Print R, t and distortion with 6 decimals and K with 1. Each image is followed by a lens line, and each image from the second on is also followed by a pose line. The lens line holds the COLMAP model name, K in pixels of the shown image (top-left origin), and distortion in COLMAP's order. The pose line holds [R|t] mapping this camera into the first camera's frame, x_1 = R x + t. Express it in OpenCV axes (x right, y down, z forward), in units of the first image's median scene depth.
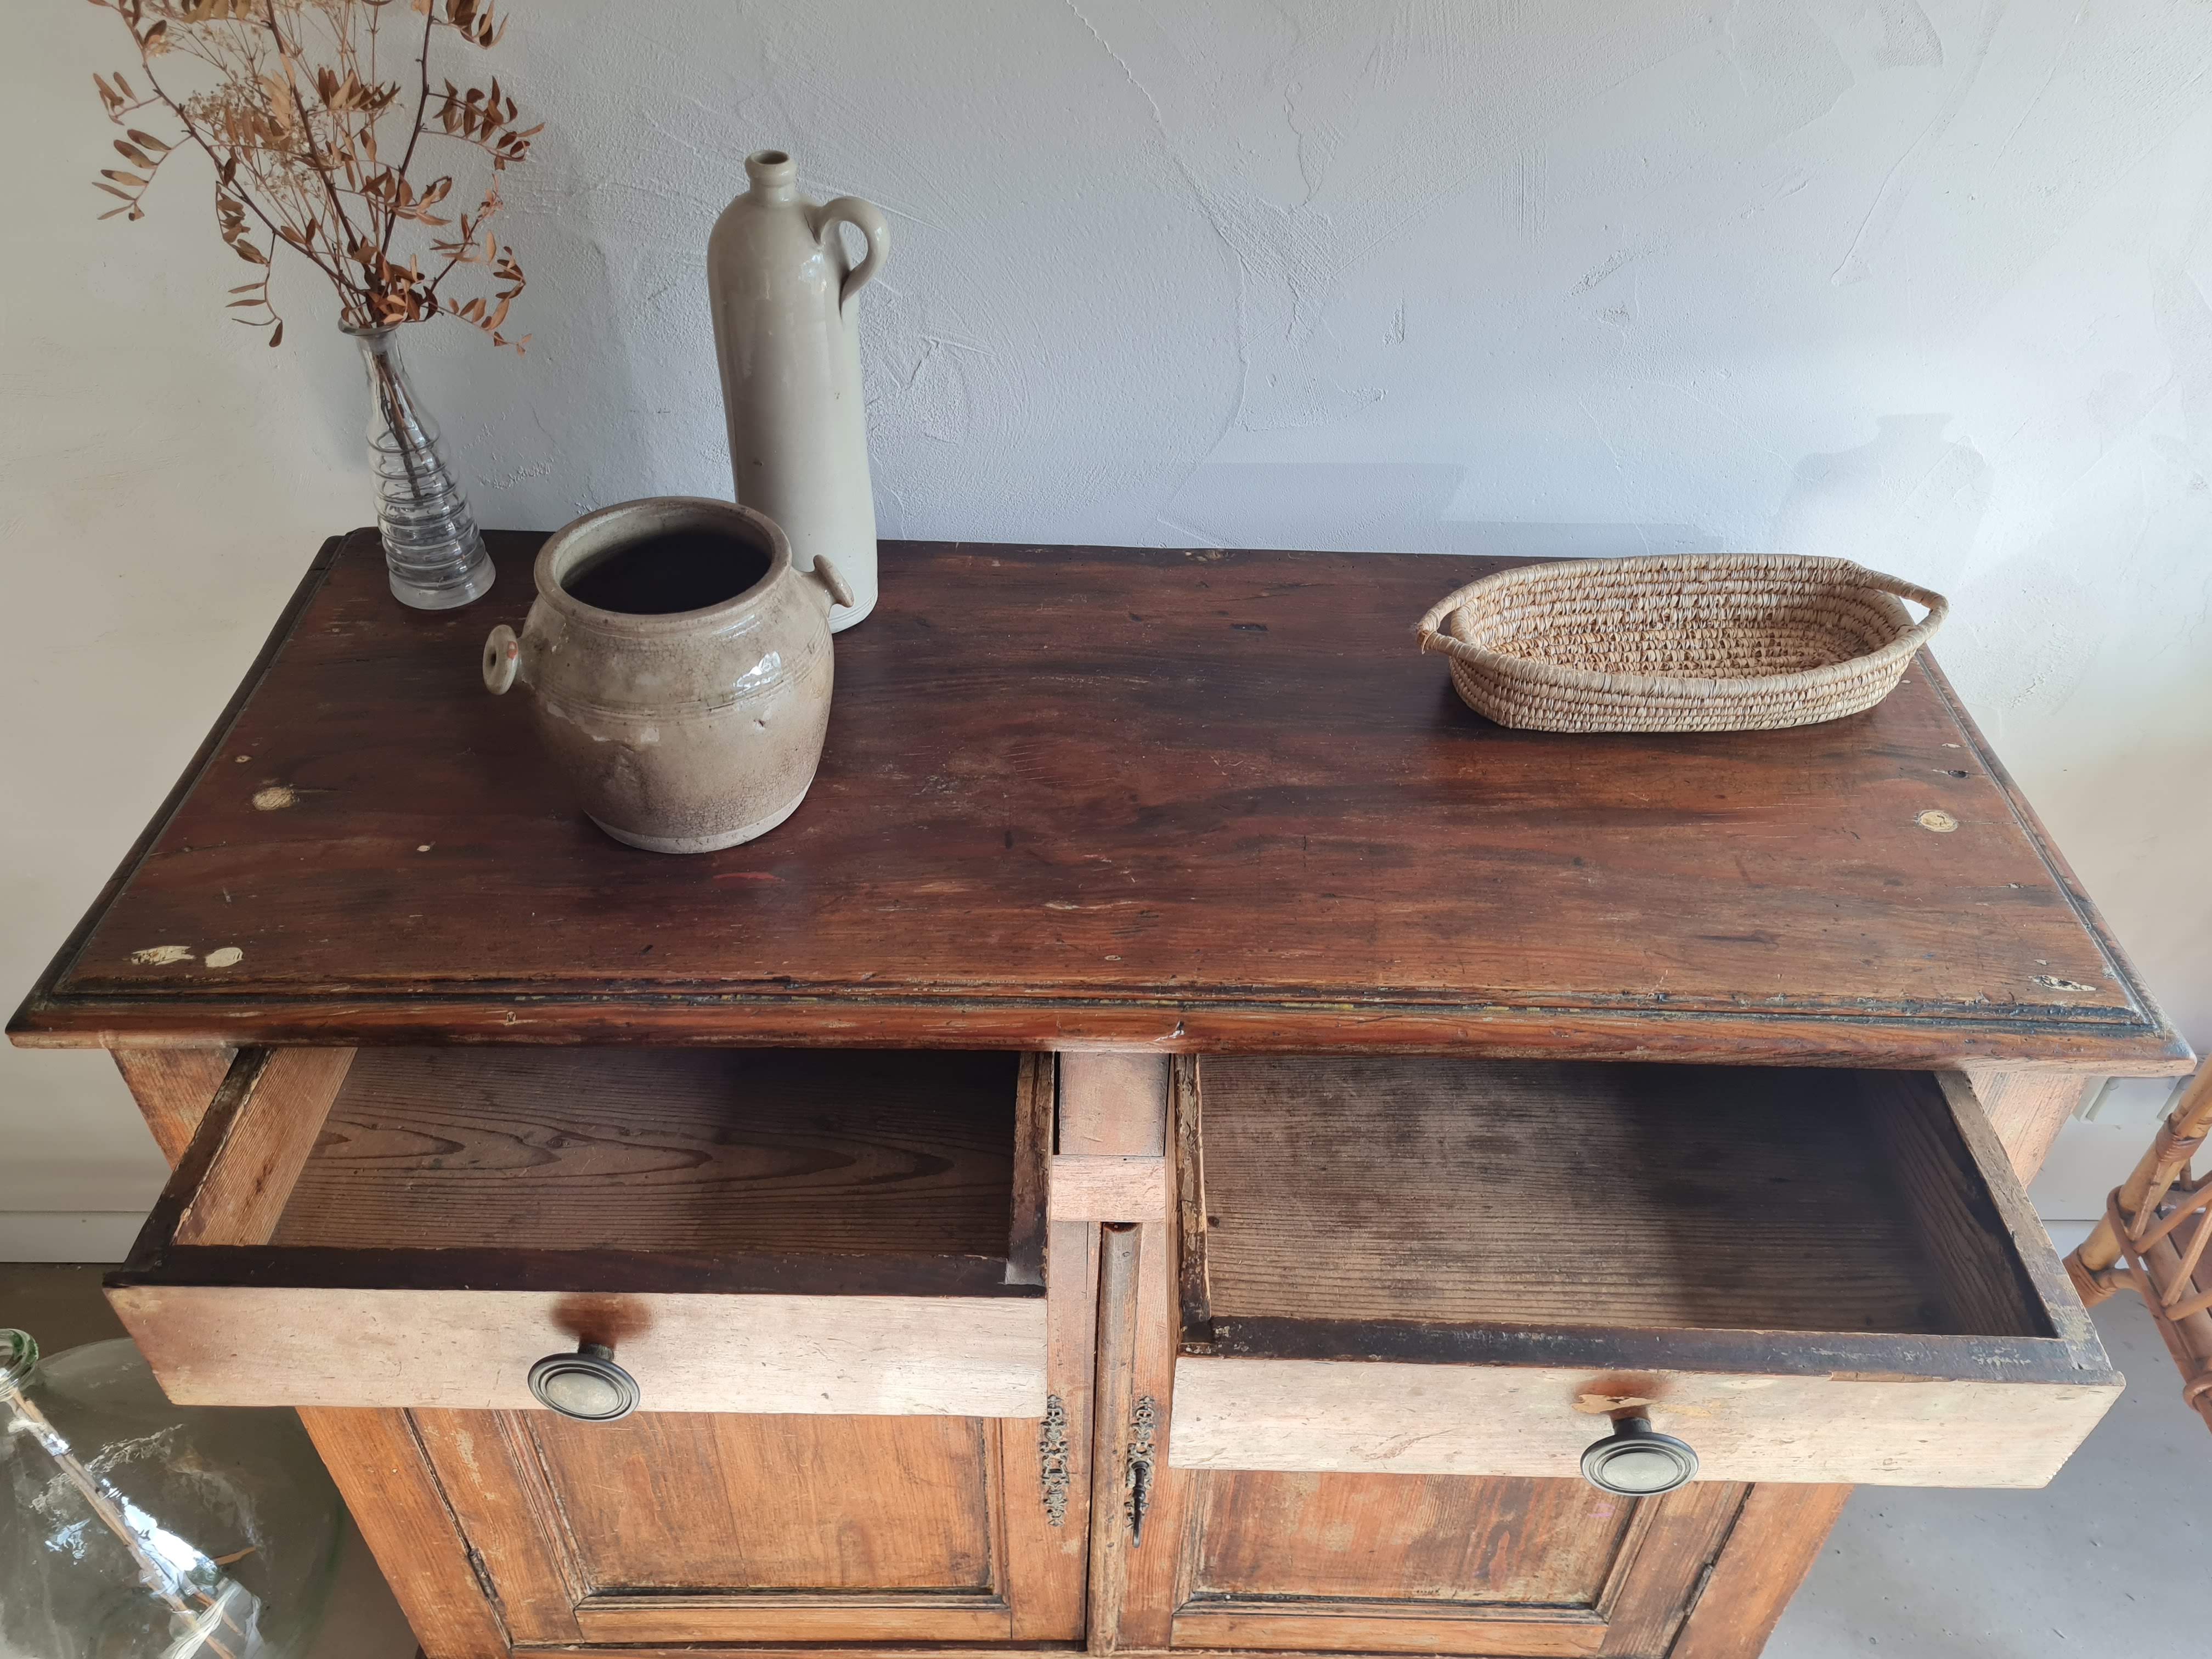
lens RADIAL K [[1710.1, 0, 1106.0], [0, 1710.1, 829.5], [0, 0, 1]] dist [0.024350, 0.000060]
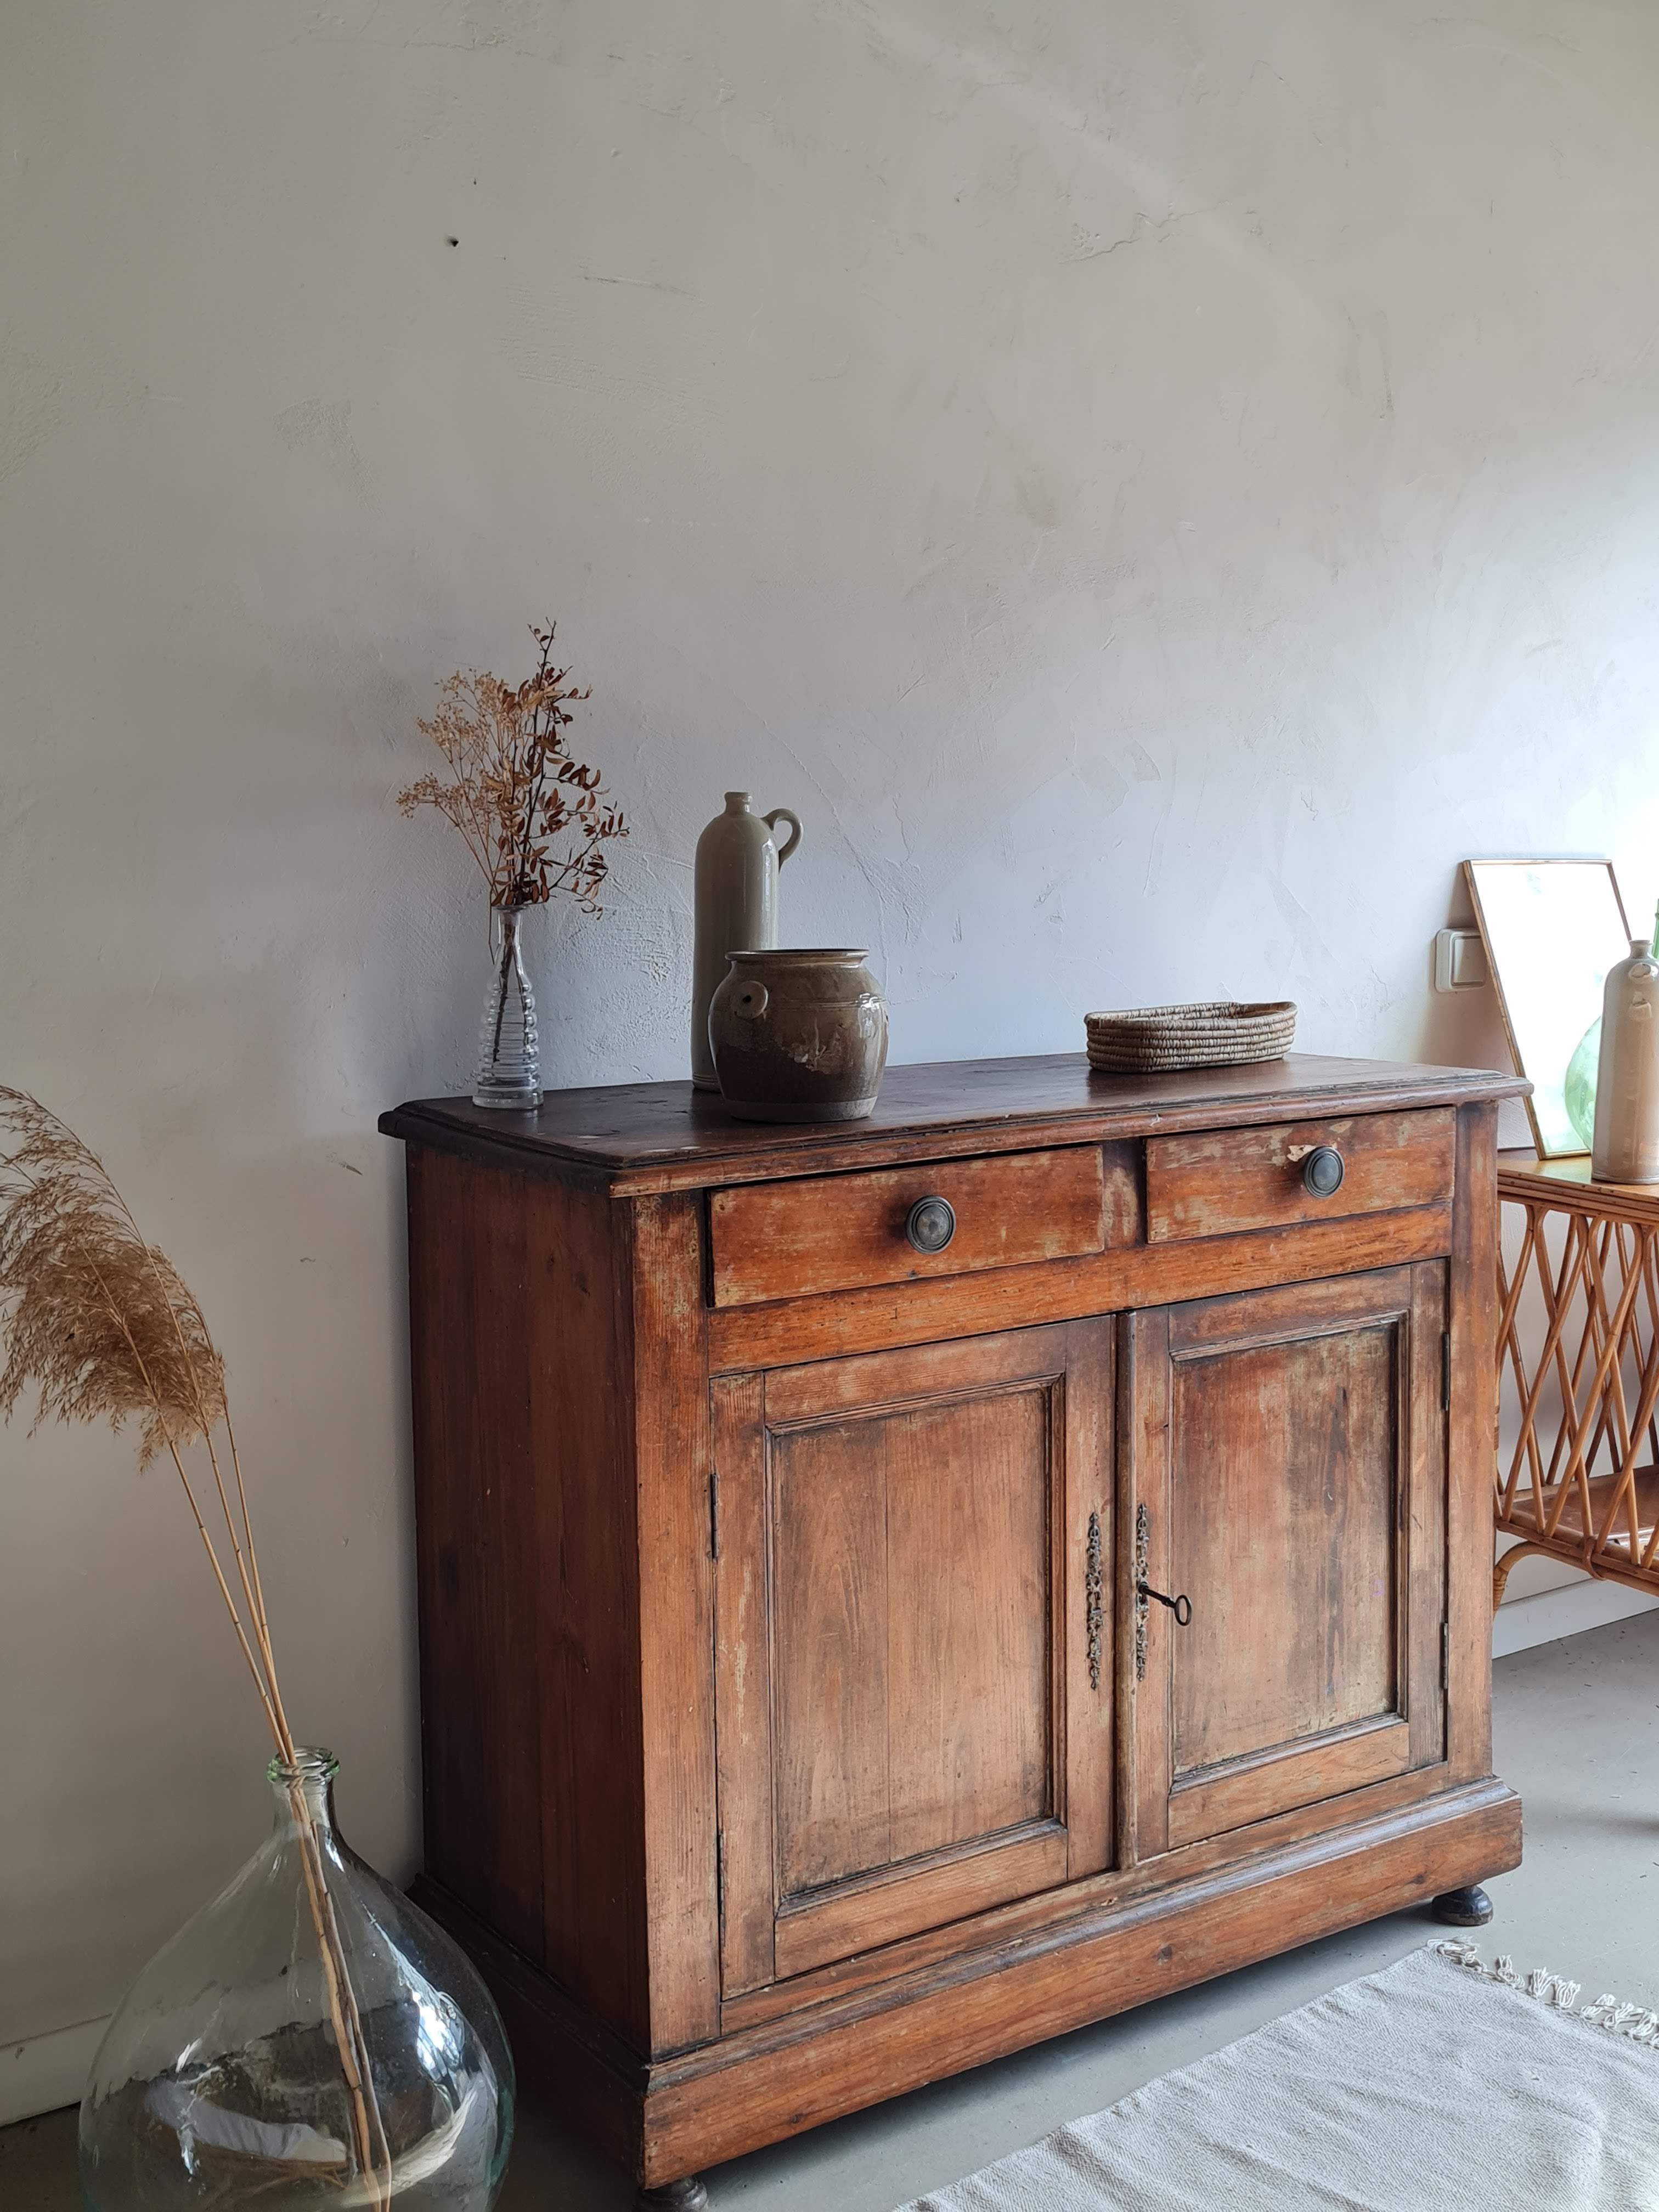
lens RADIAL K [[2270.5, 0, 775.2], [0, 2270.5, 1097.3], [0, 0, 1]] dist [0.031476, 0.014883]
pose [[0.838589, -0.098091, 0.535861, -1.130300], [0.377959, 0.813158, -0.442630, 0.719963], [-0.392322, 0.573718, 0.718979, -0.419423]]
